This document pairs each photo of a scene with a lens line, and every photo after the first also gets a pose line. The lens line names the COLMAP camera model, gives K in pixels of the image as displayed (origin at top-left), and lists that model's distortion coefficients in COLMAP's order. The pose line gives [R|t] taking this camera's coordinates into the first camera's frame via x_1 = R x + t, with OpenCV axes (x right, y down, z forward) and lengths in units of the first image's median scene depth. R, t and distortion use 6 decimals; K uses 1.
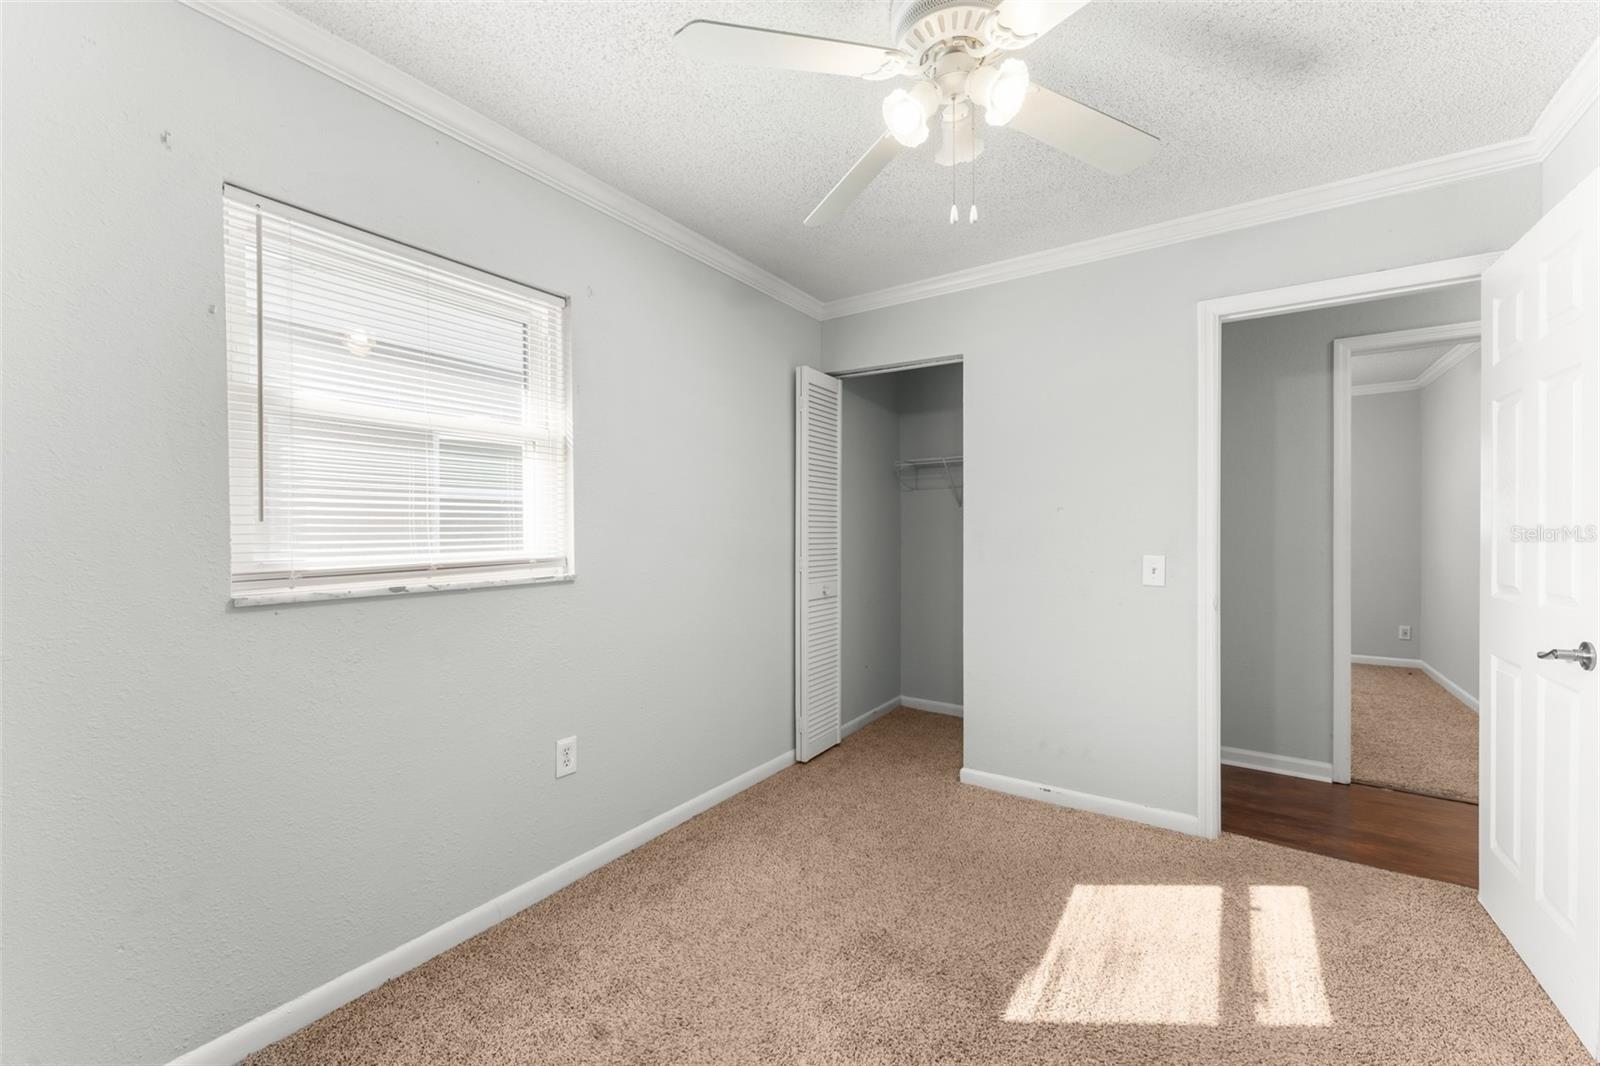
lens RADIAL K [[627.1, 0, 796.7], [0, 627.1, 533.7], [0, 0, 1]] dist [-0.001746, 0.000114]
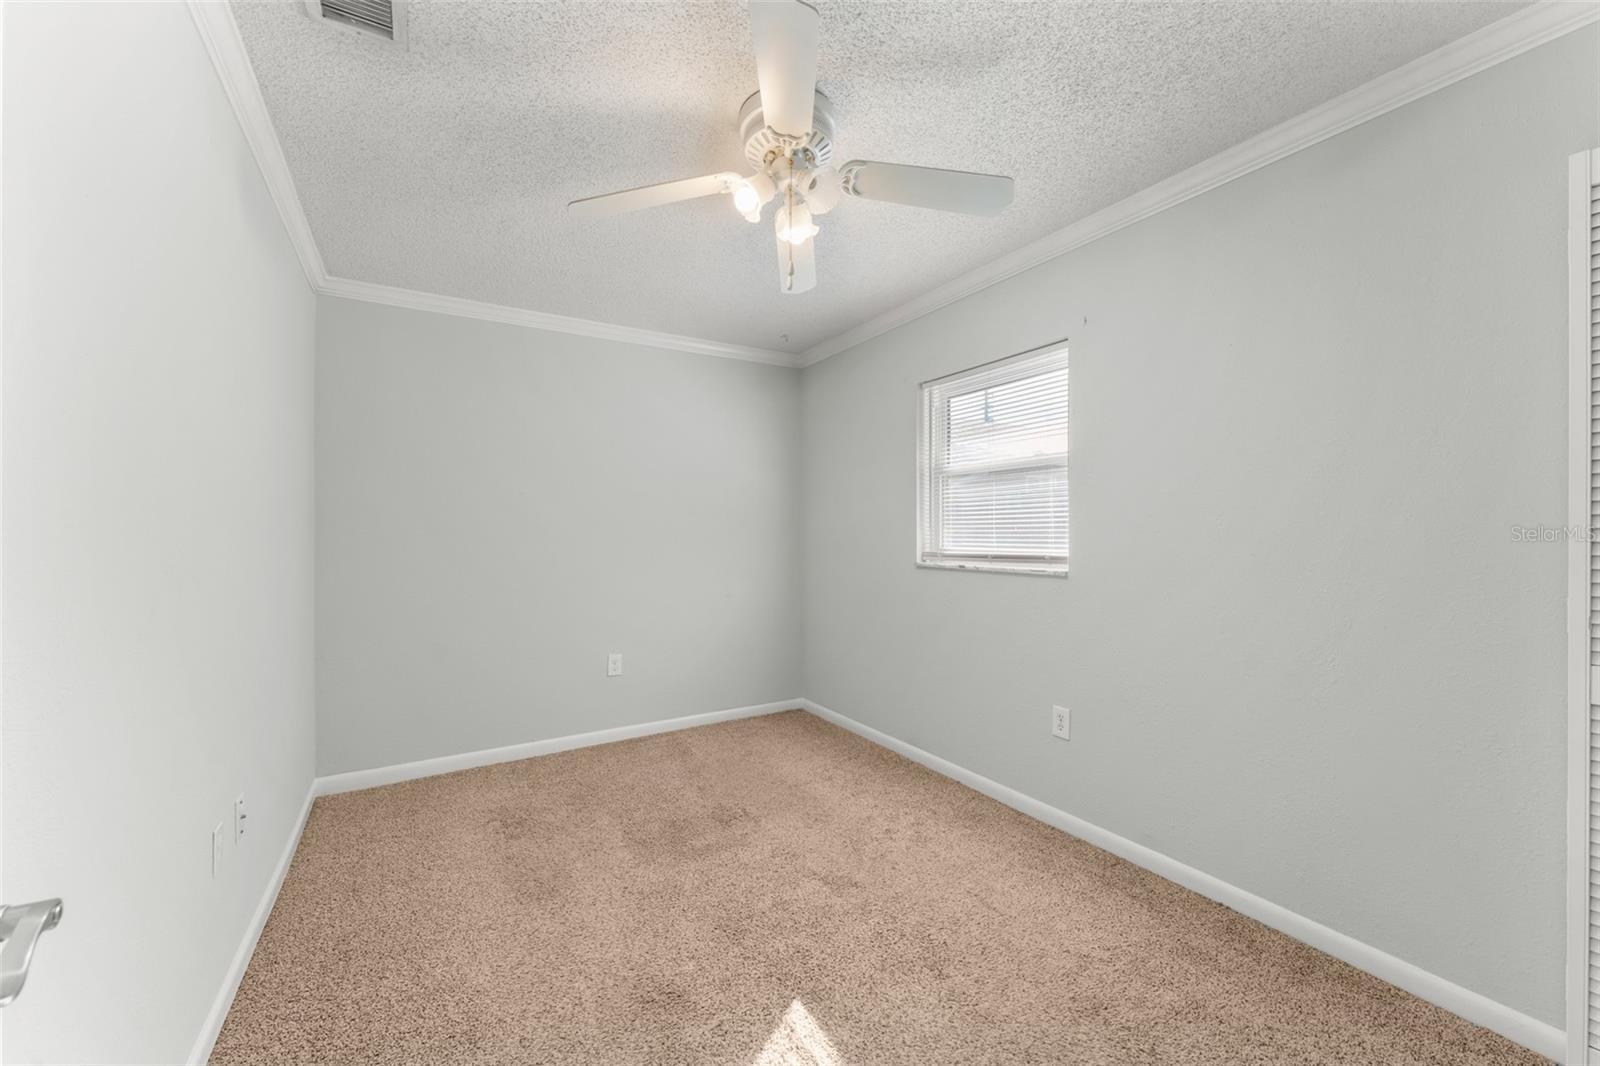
lens RADIAL K [[627.1, 0, 797.6], [0, 627.1, 532.8], [0, 0, 1]] dist [-0.001746, 0.000114]
pose [[-0.413495, 0.009960, -0.910452, 1.100252], [0.007356, 0.999944, 0.007598, -0.023090], [0.910477, -0.003555, -0.413545, 1.230928]]
